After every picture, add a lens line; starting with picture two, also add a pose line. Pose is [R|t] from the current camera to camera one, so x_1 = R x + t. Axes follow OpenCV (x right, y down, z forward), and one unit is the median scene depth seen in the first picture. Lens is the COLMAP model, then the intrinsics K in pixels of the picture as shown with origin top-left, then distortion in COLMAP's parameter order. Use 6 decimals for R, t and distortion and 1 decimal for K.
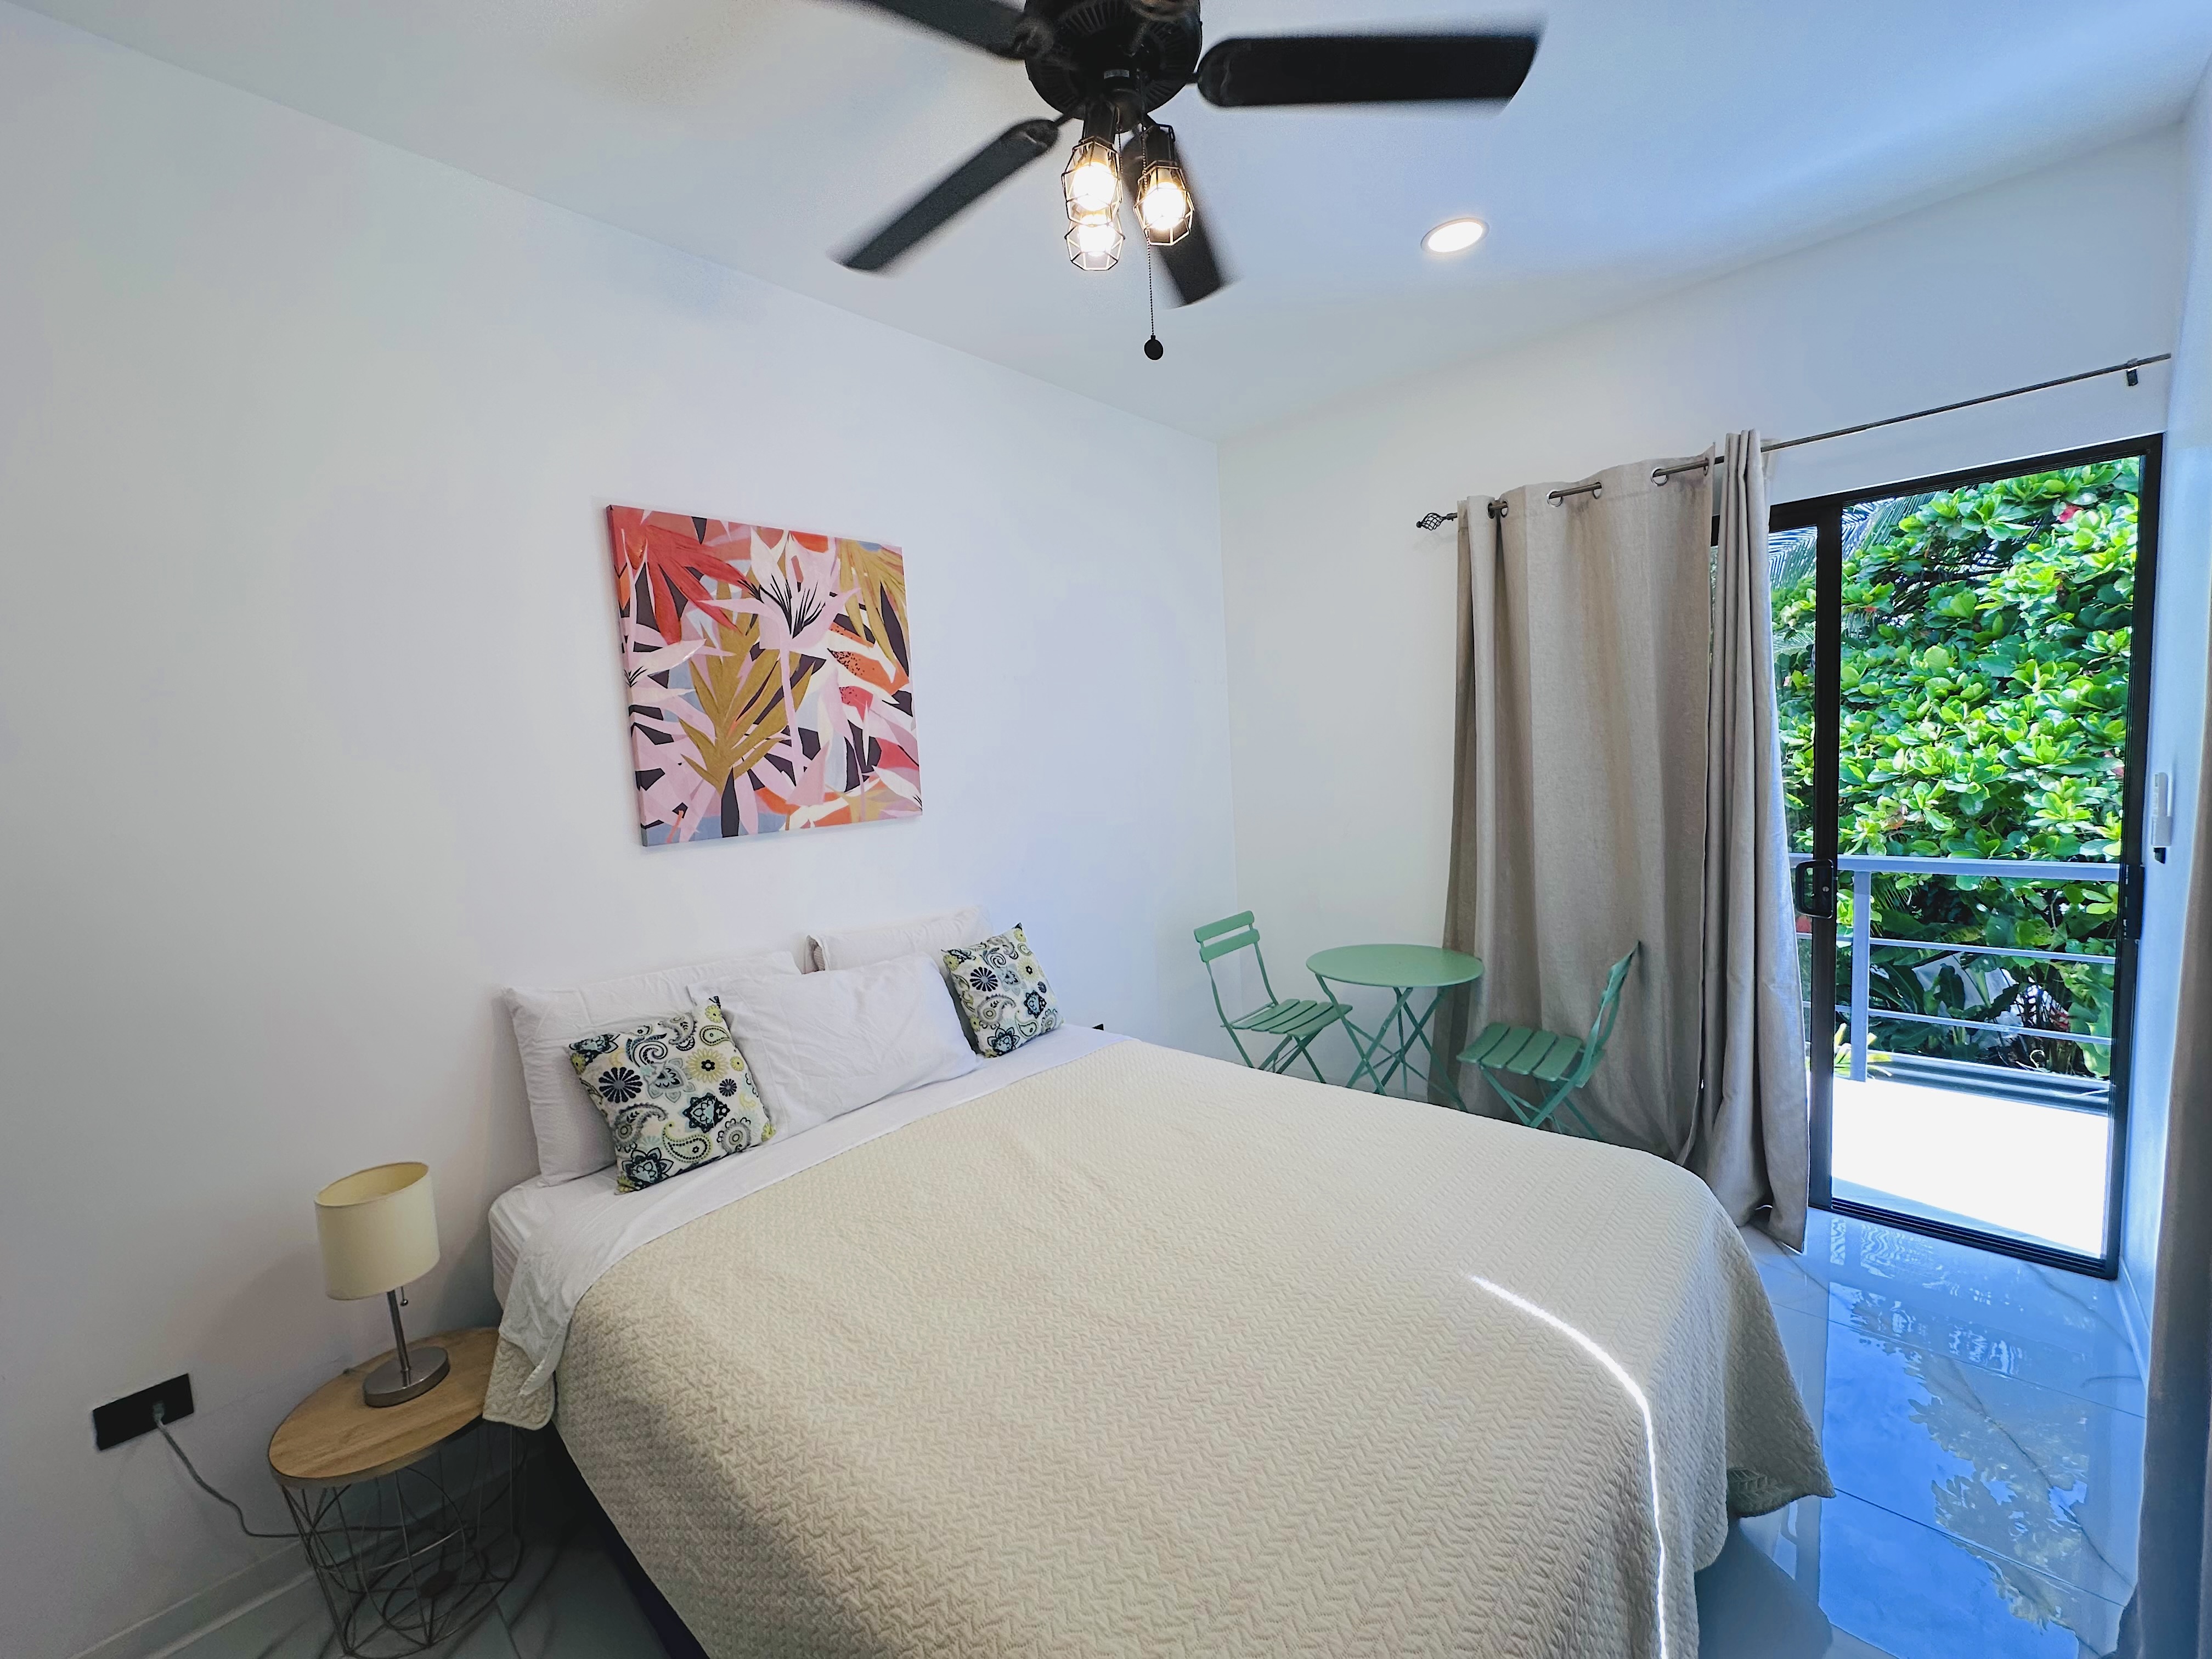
lens RADIAL K [[882.8, 0, 1106.0], [0, 882.8, 829.5], [0, 0, 1]] dist [-0.002840, 0.000265]
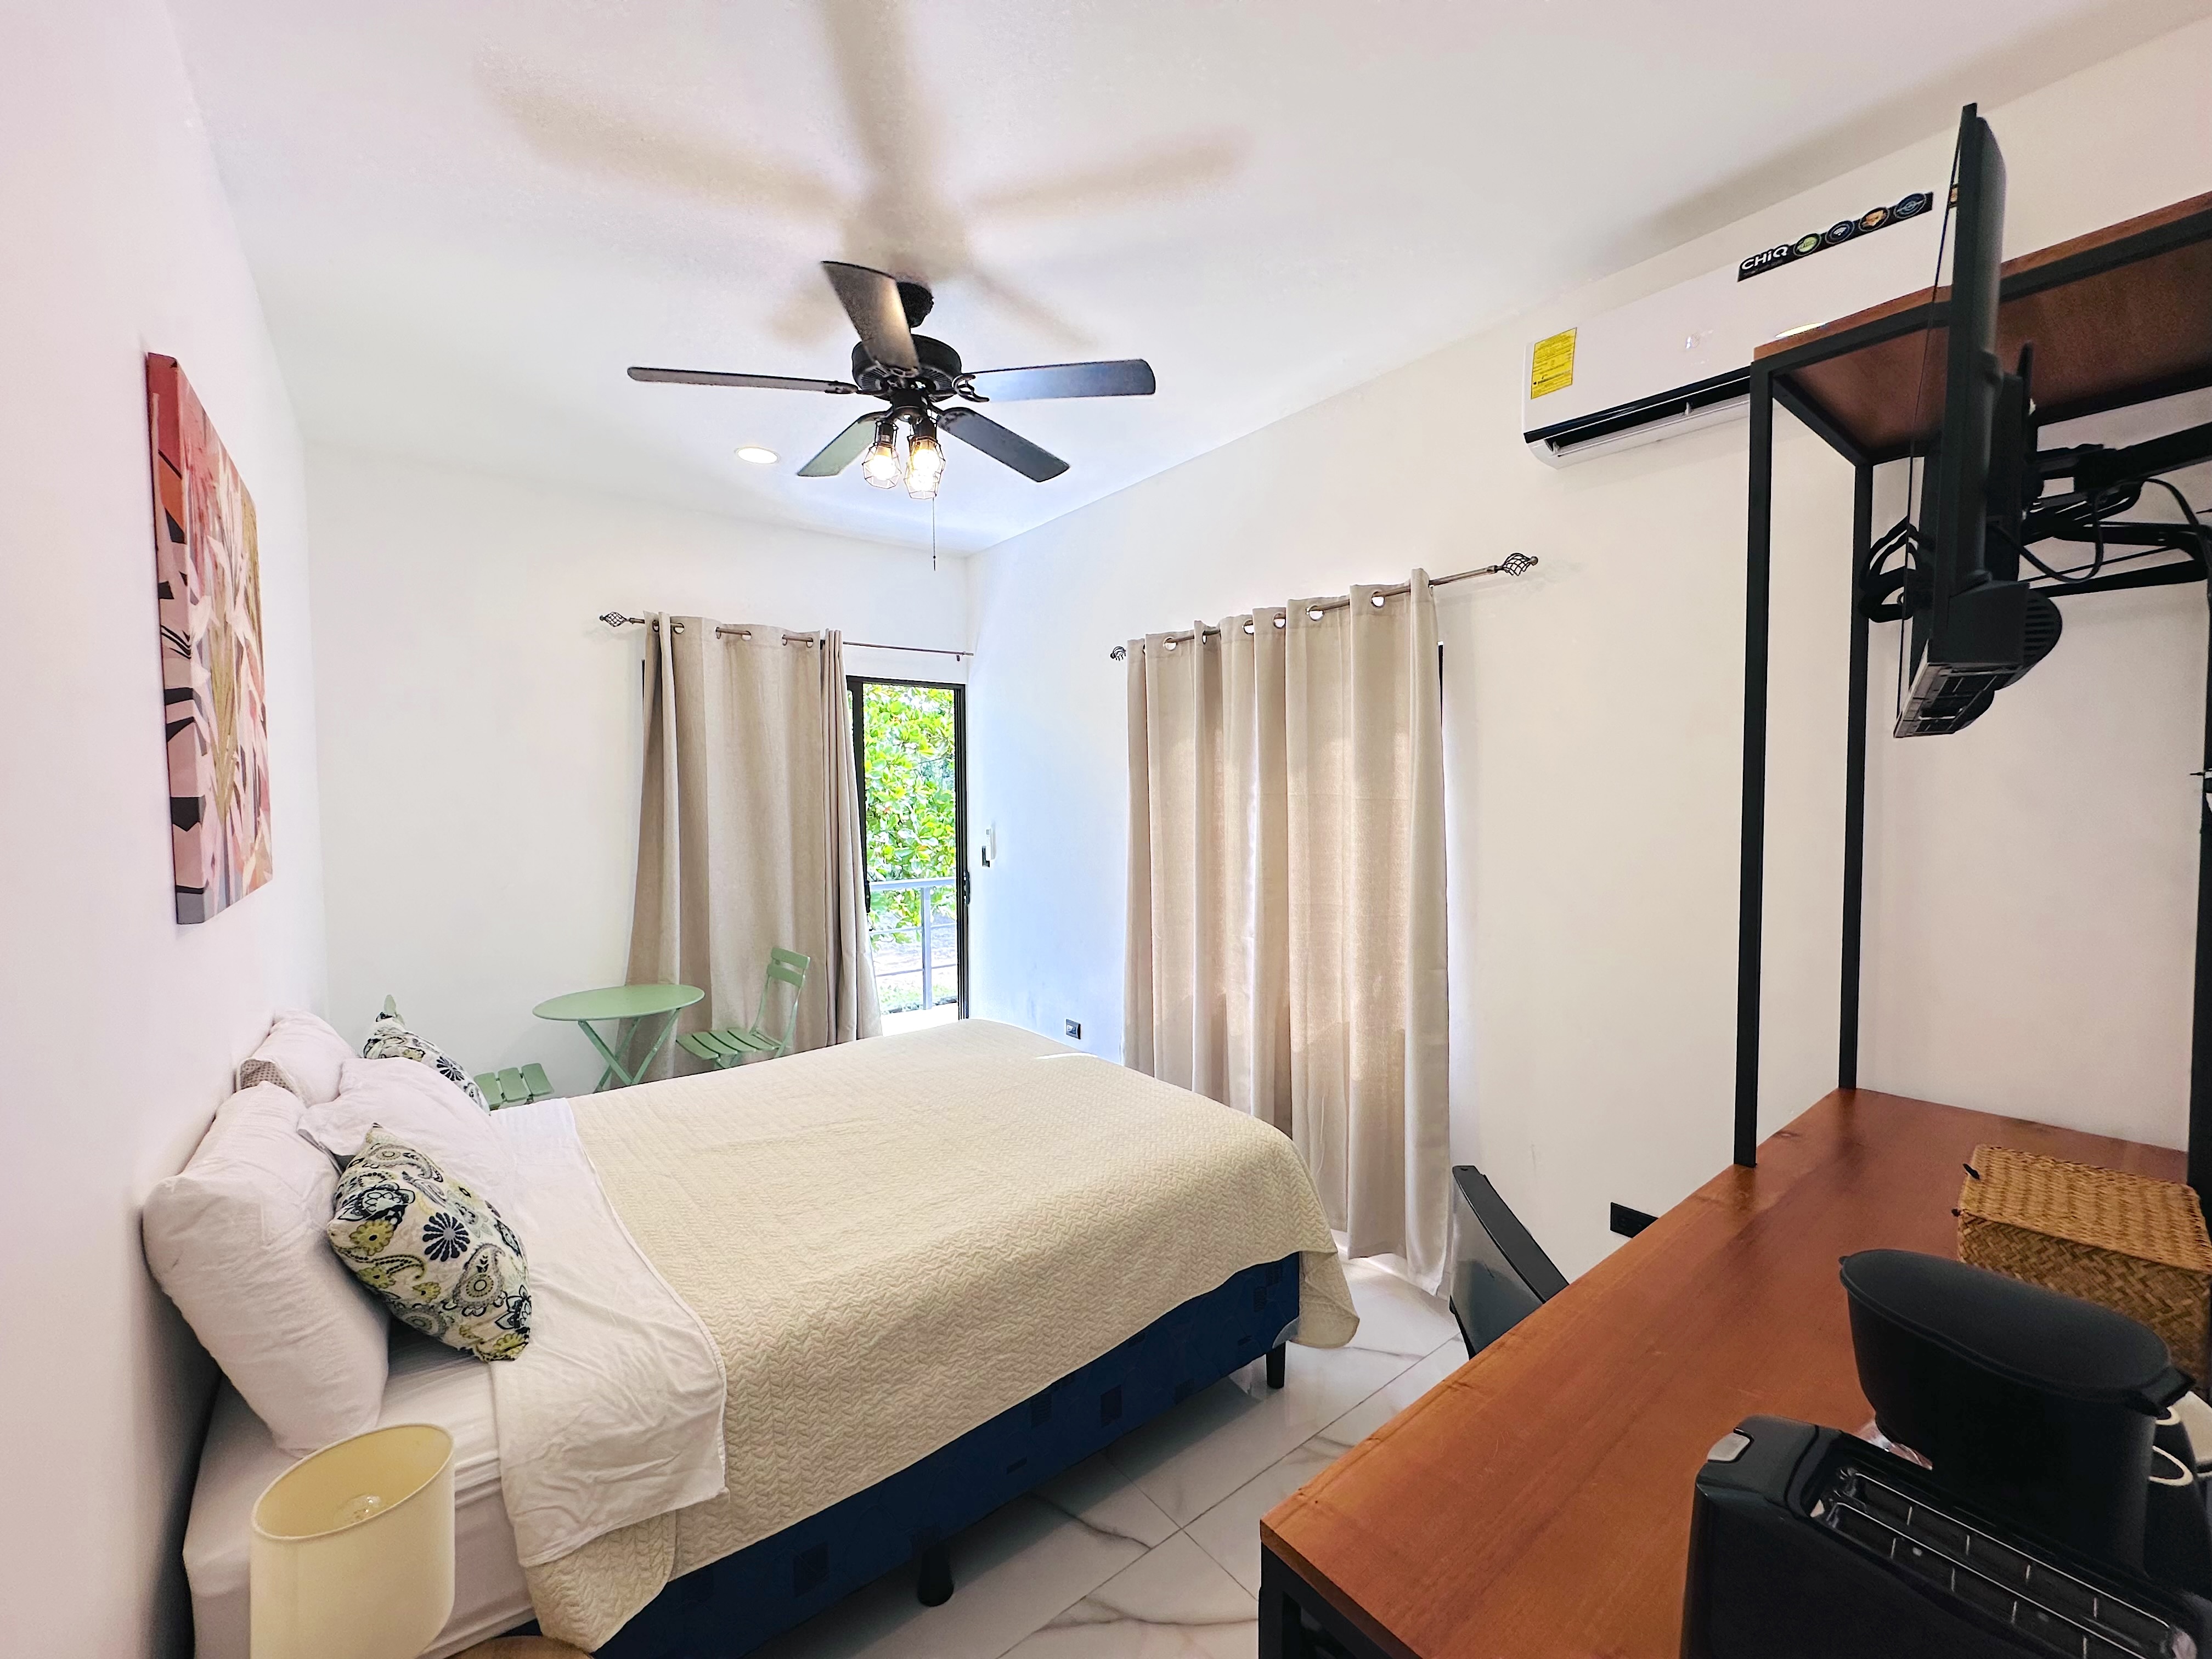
lens RADIAL K [[882.8, 0, 1106.0], [0, 882.8, 829.5], [0, 0, 1]] dist [-0.002840, 0.000265]
pose [[0.158100, 0.012007, 0.987350, -0.901427], [0.080655, 0.996428, -0.025032, 0.018423], [-0.984124, 0.083592, 0.156566, 0.258764]]
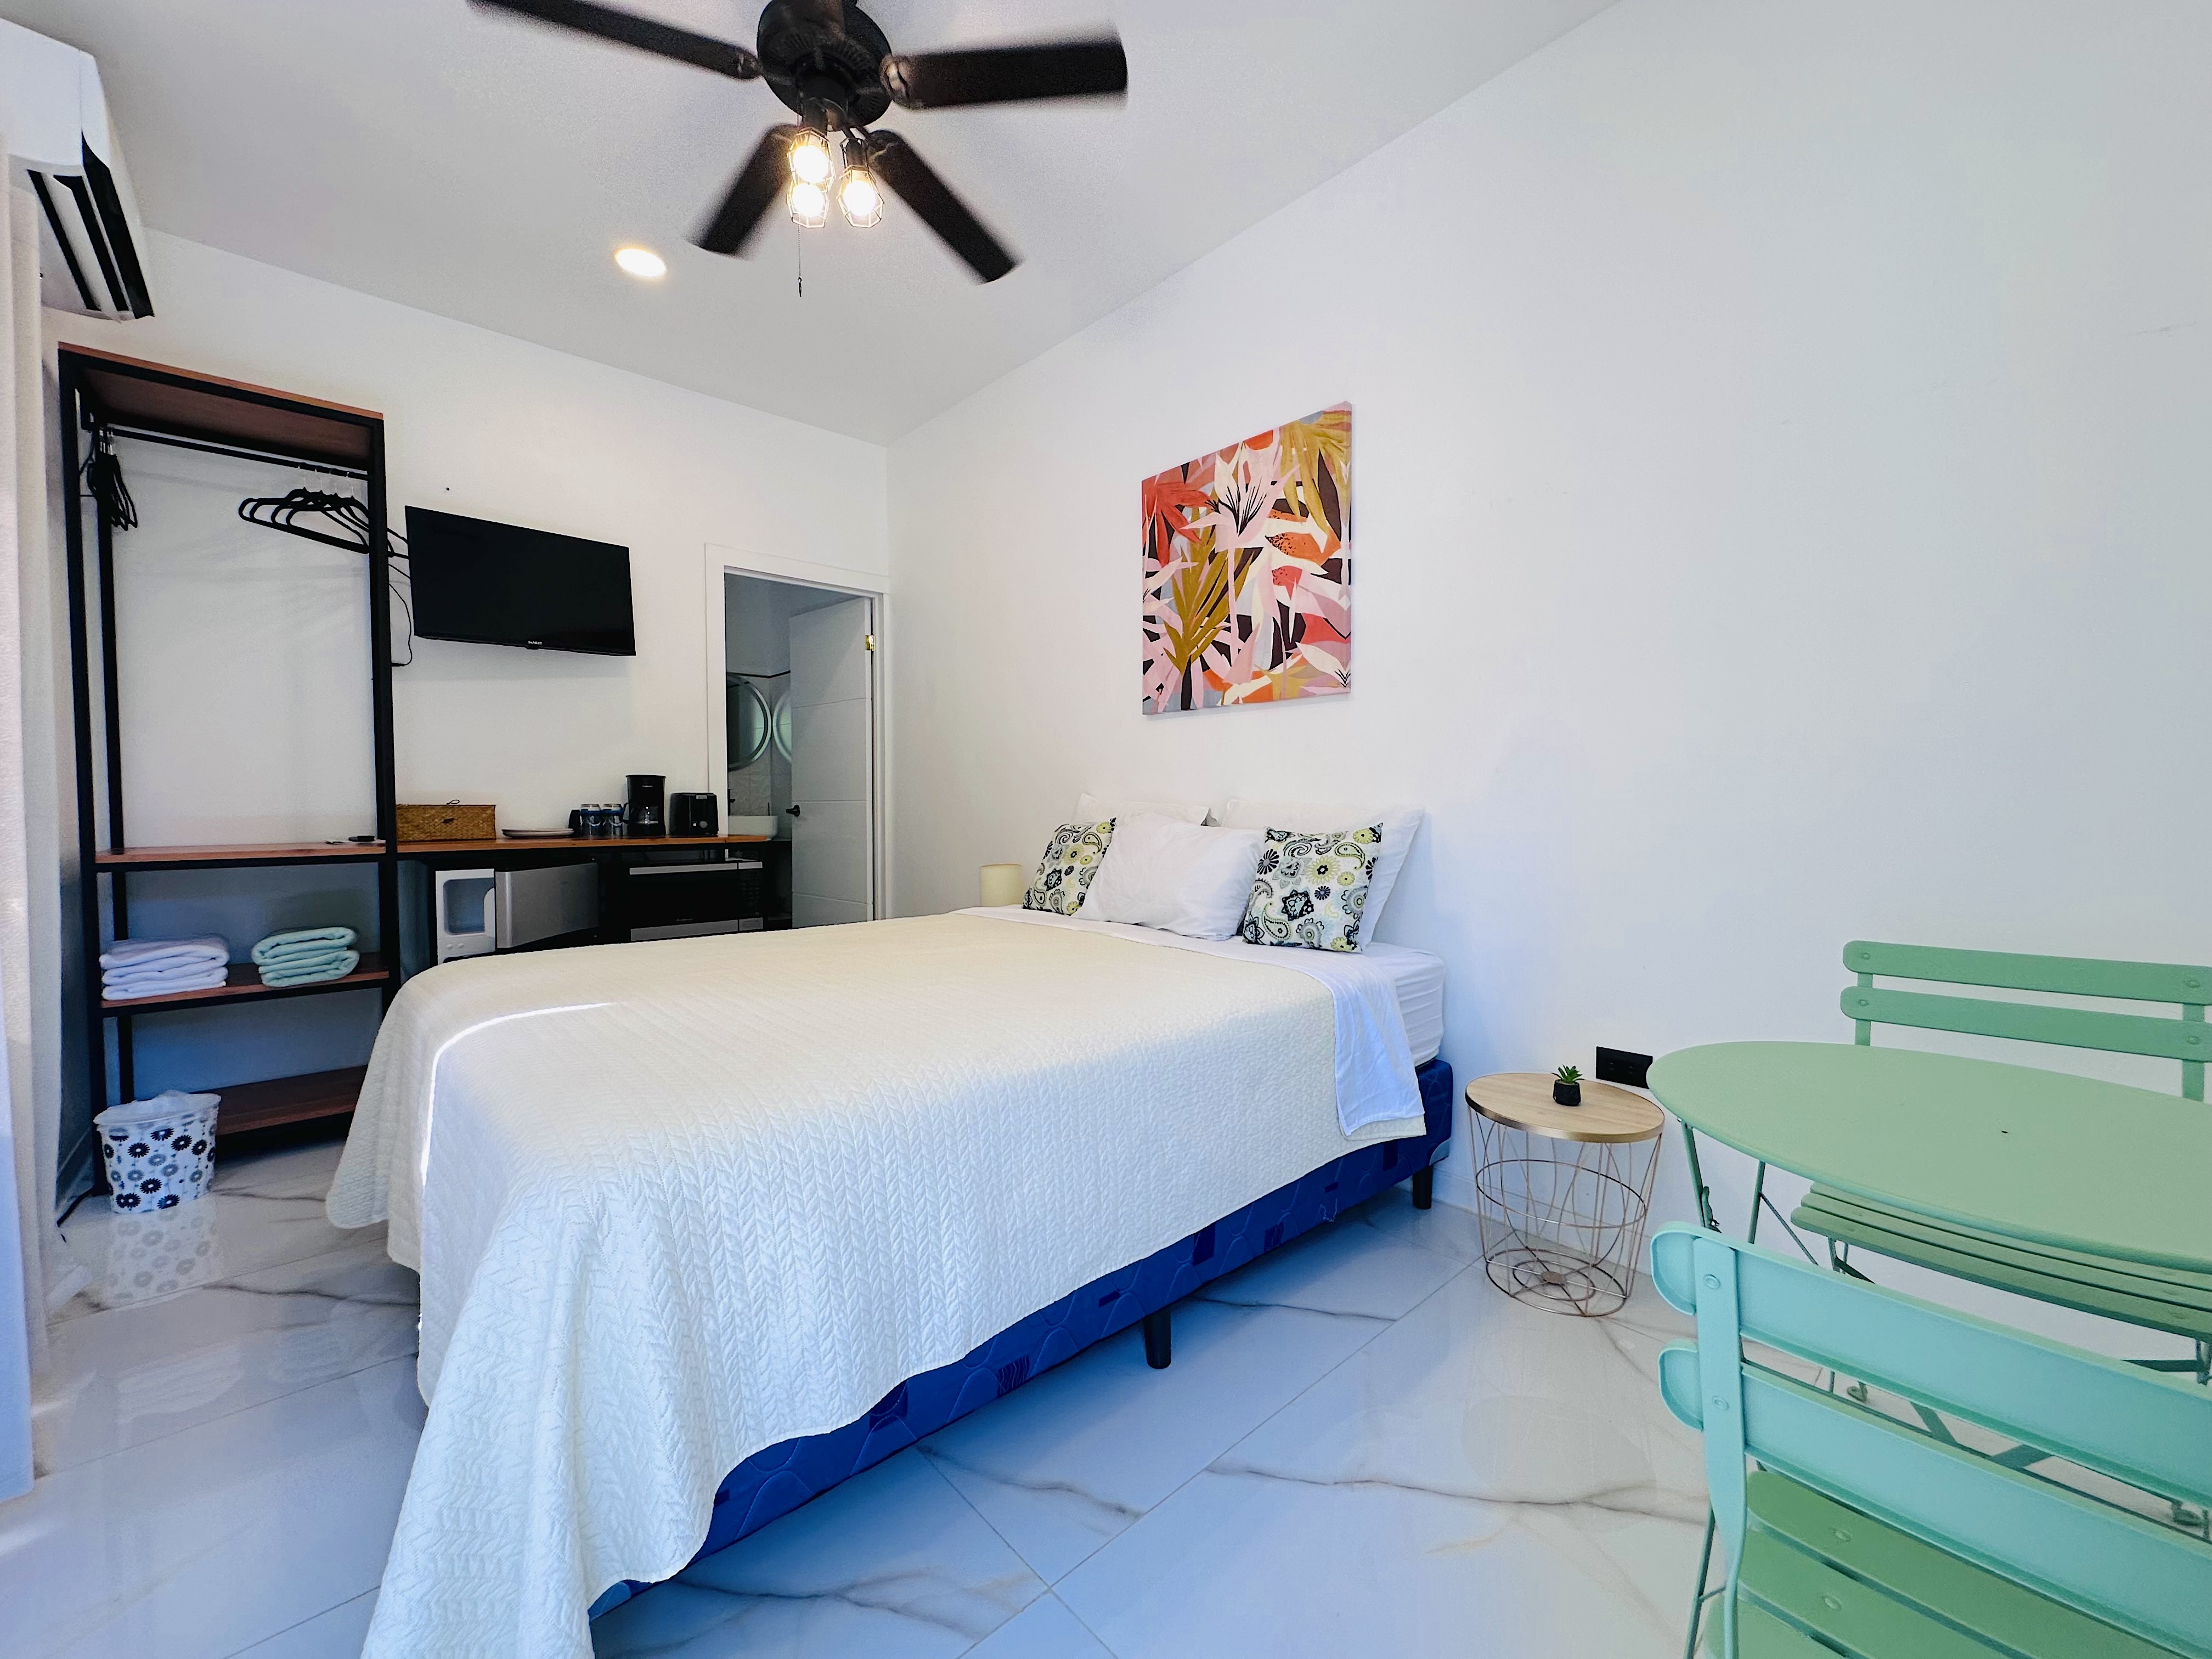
lens RADIAL K [[882.8, 0, 1106.0], [0, 882.8, 829.5], [0, 0, 1]] dist [-0.002840, 0.000265]
pose [[-0.082676, 0.081099, -0.993271, 0.813304], [-0.087475, 0.992246, 0.088296, 0.073283], [0.992730, 0.094186, -0.074941, 0.937381]]
